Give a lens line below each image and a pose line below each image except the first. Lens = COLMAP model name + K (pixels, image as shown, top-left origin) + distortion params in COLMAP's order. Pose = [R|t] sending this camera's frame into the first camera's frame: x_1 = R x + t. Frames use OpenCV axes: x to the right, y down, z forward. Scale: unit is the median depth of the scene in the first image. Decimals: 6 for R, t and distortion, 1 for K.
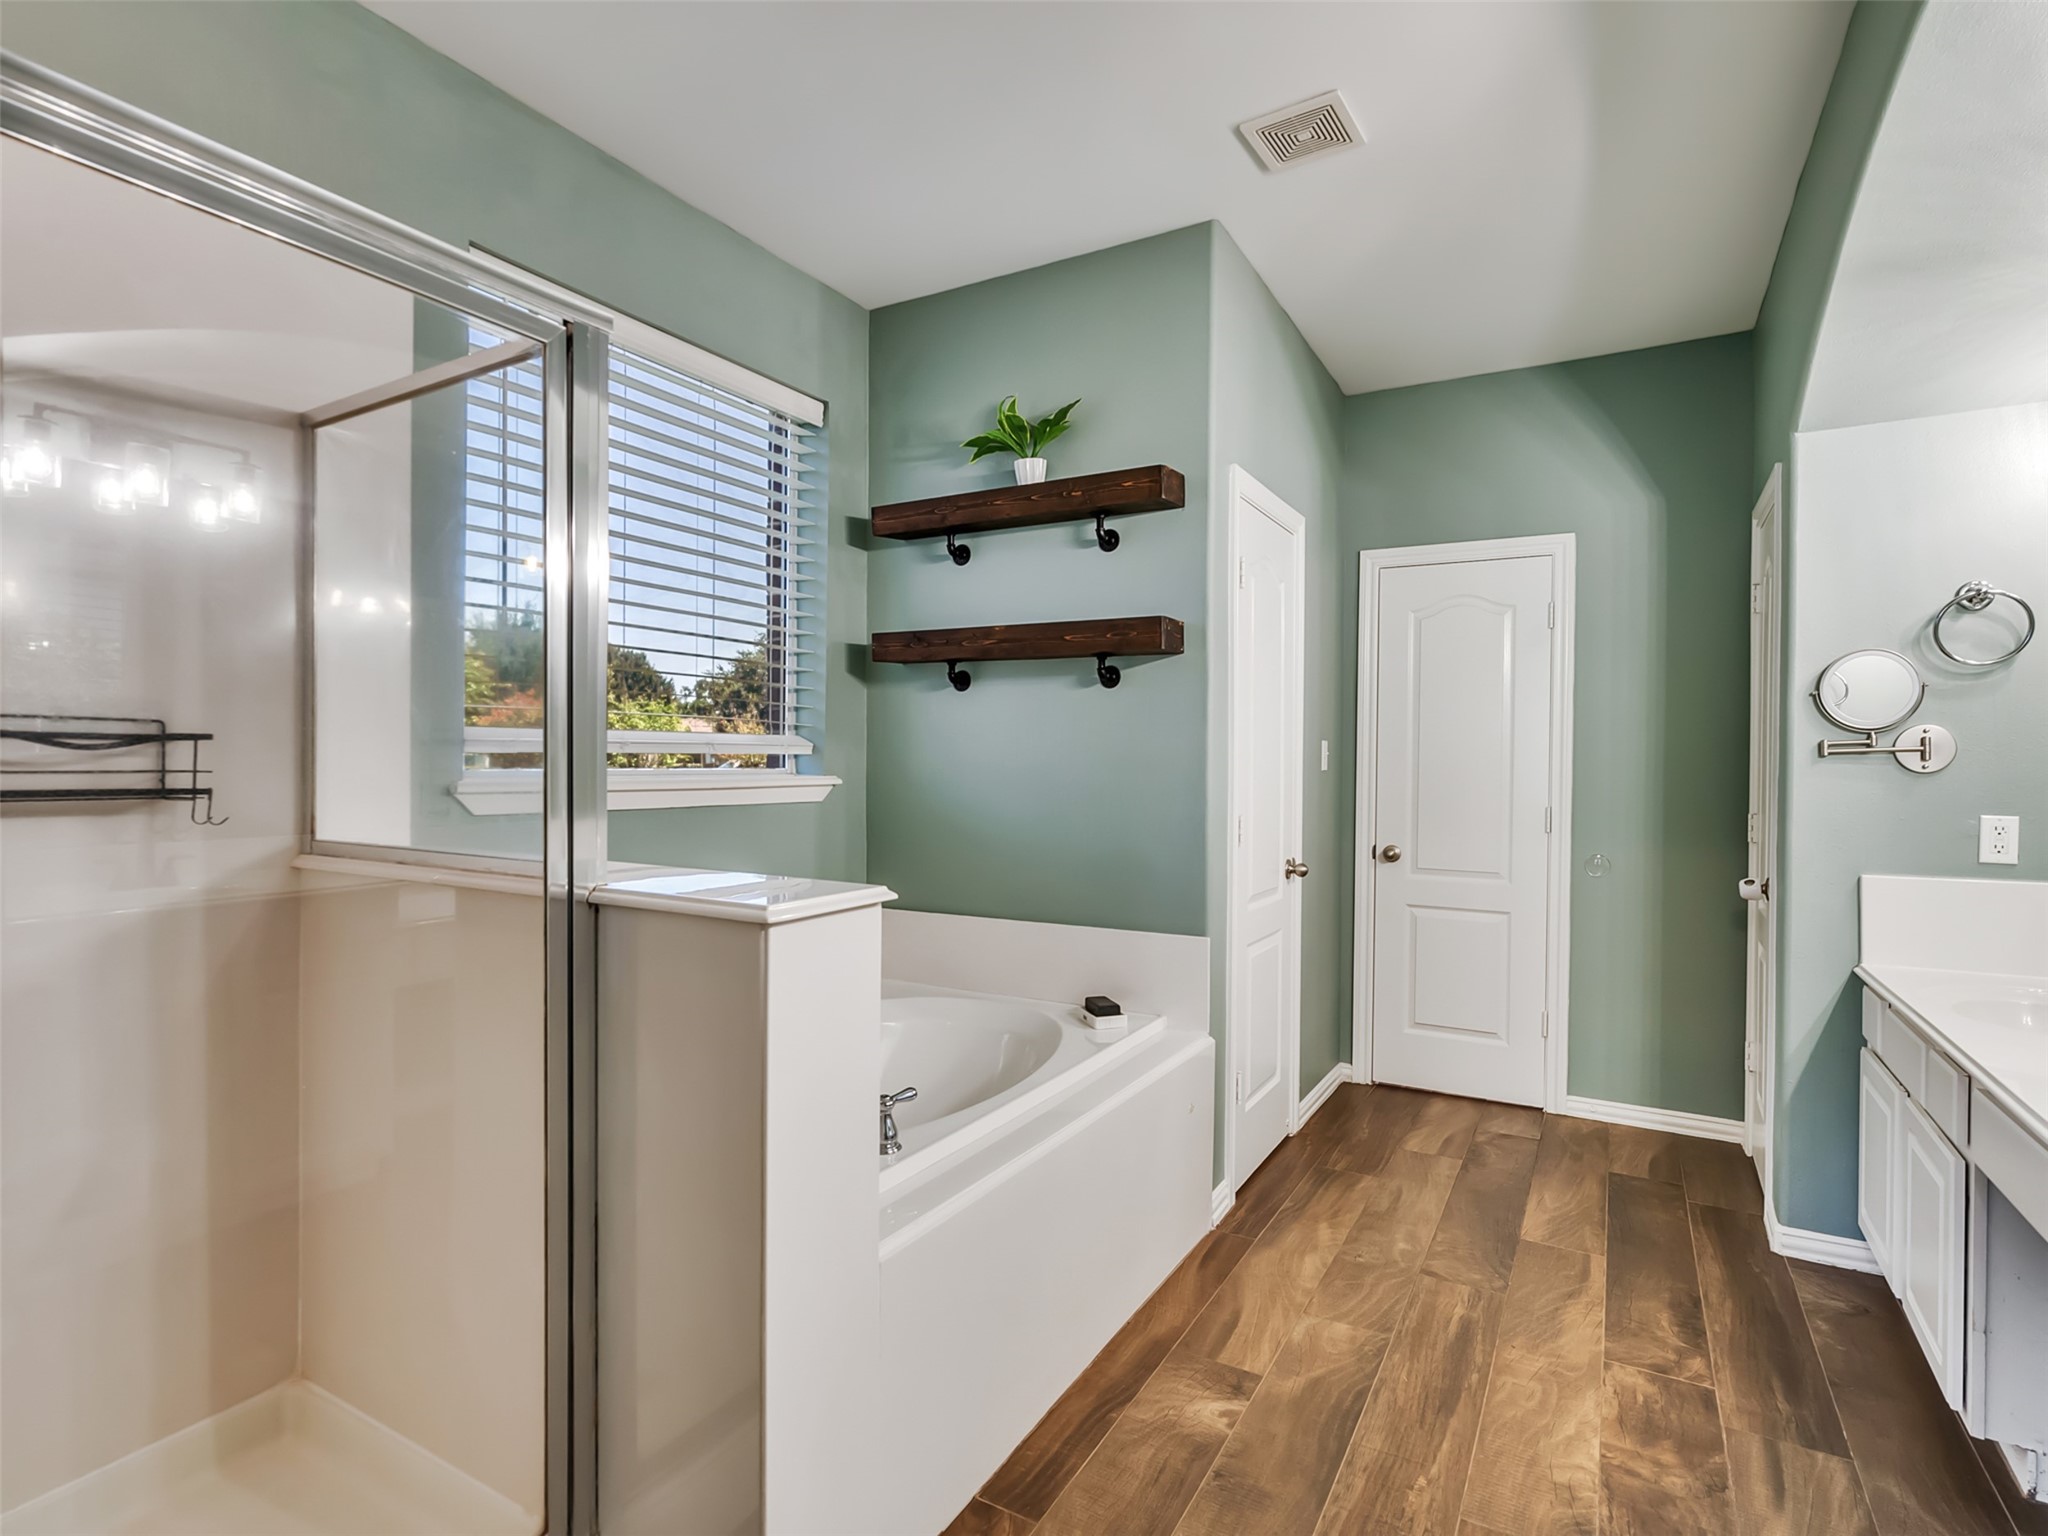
lens RADIAL K [[1046.8, 0, 1008.9], [0, 1046.8, 767.8], [0, 0, 1]] dist [-0.005582, 0.002878]
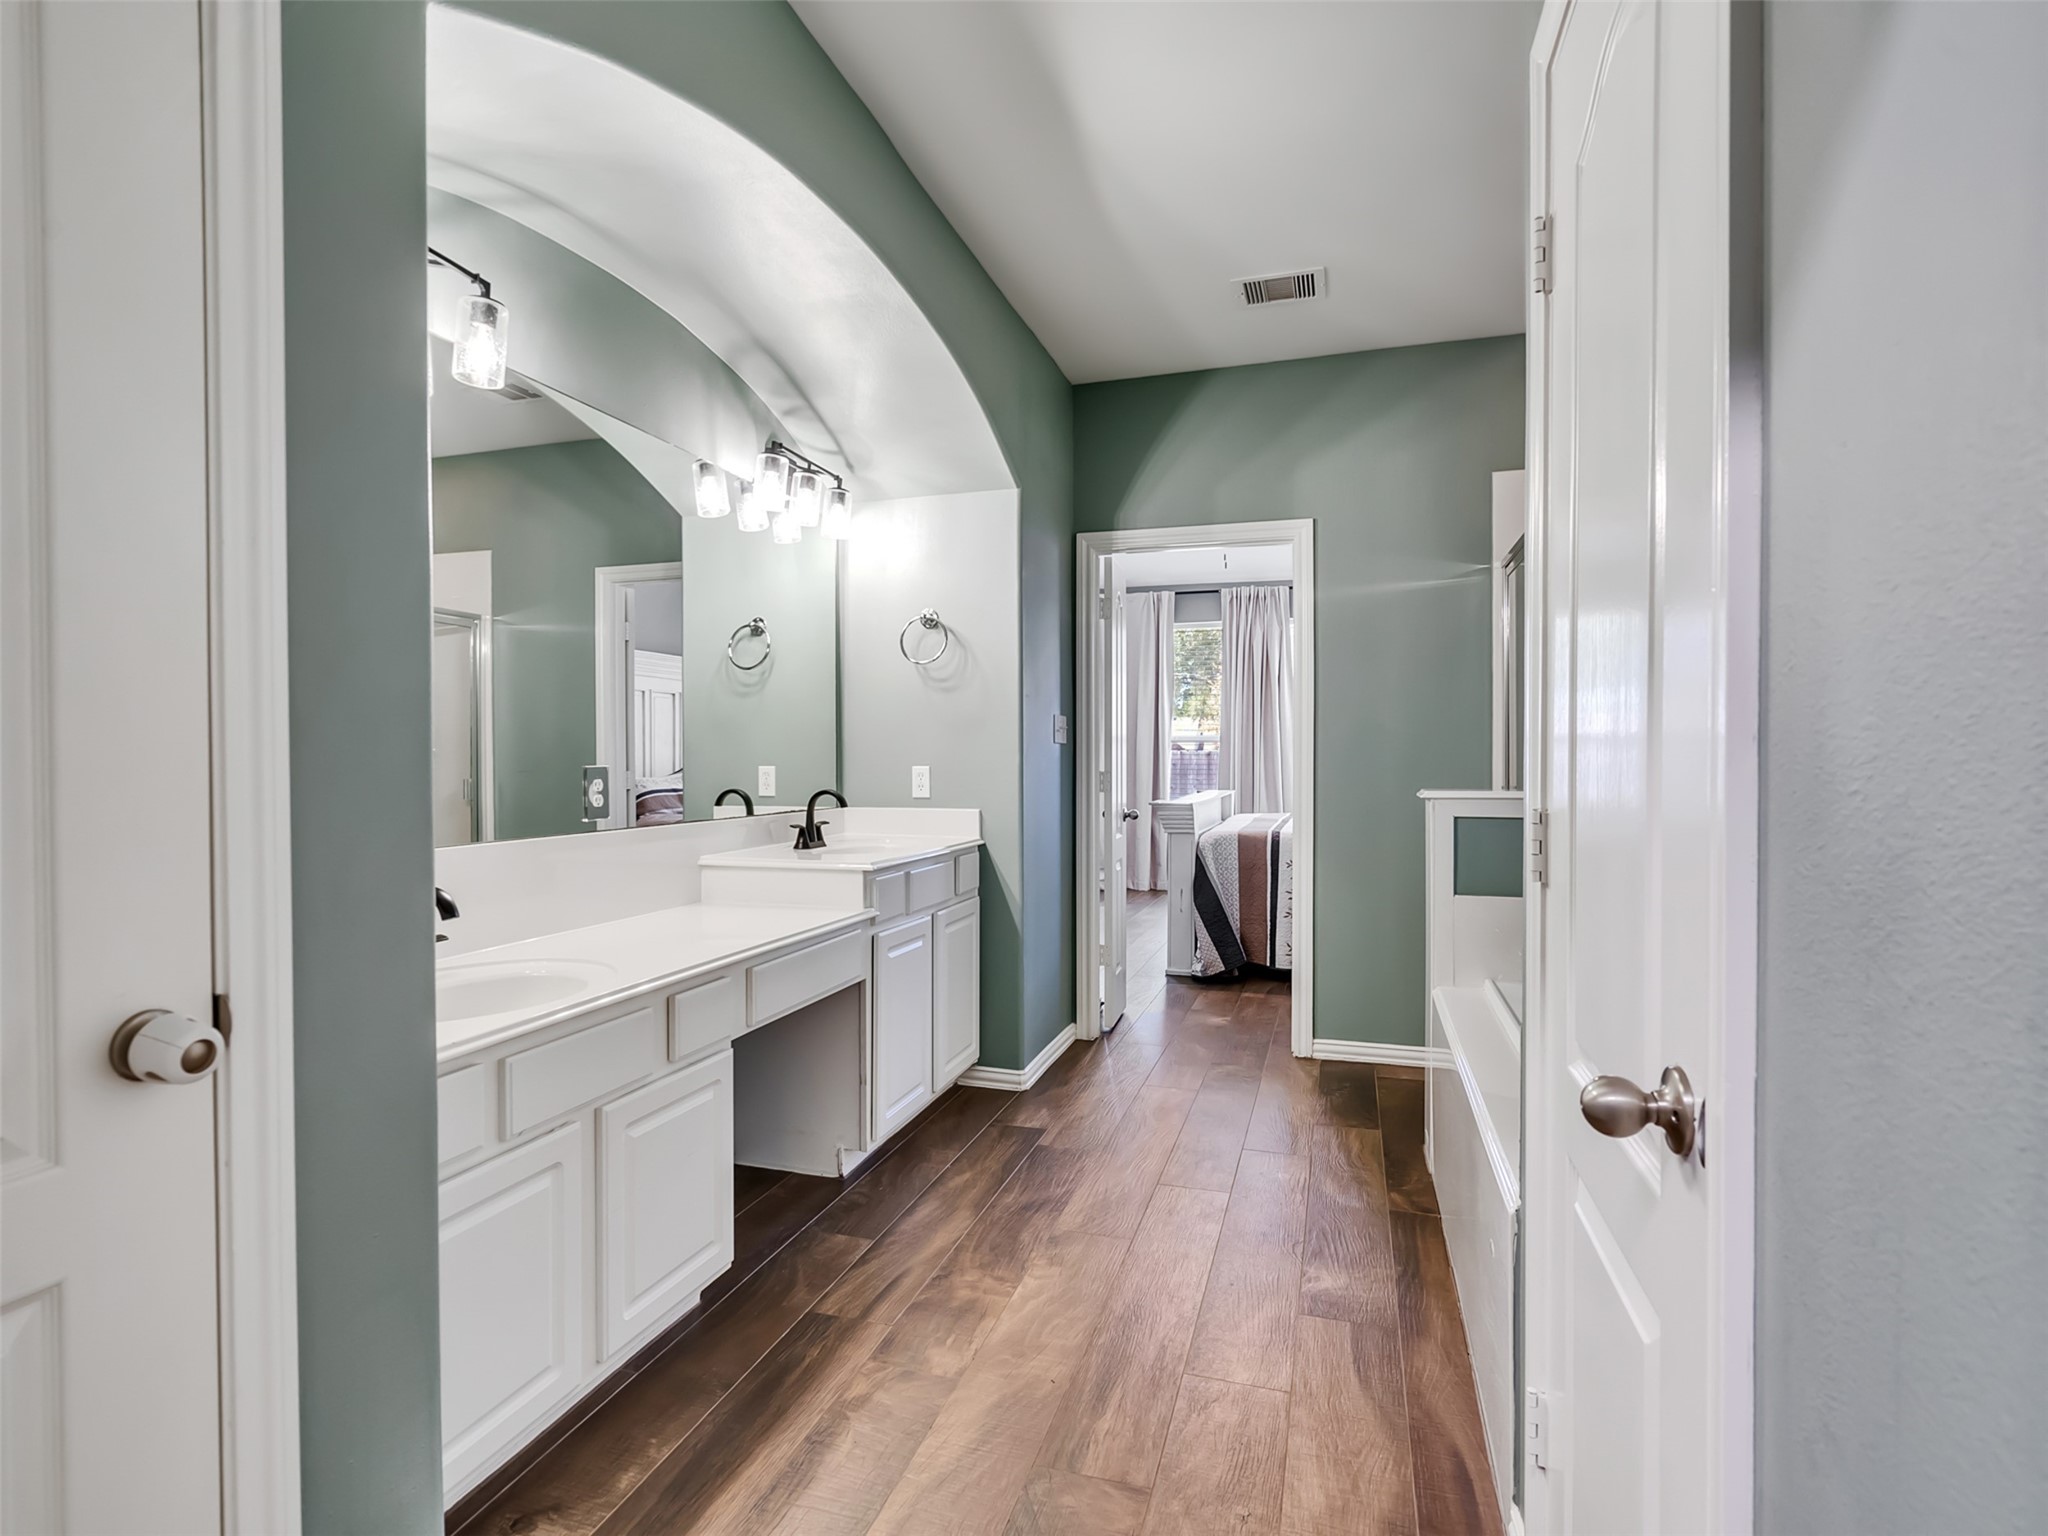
lens RADIAL K [[1046.8, 0, 1008.9], [0, 1046.8, 767.8], [0, 0, 1]] dist [-0.005582, 0.002878]
pose [[-0.976264, -0.004051, -0.216547, 0.602920], [-0.007927, 0.999824, 0.017031, 0.023832], [0.216440, 0.018343, -0.976124, 1.558230]]
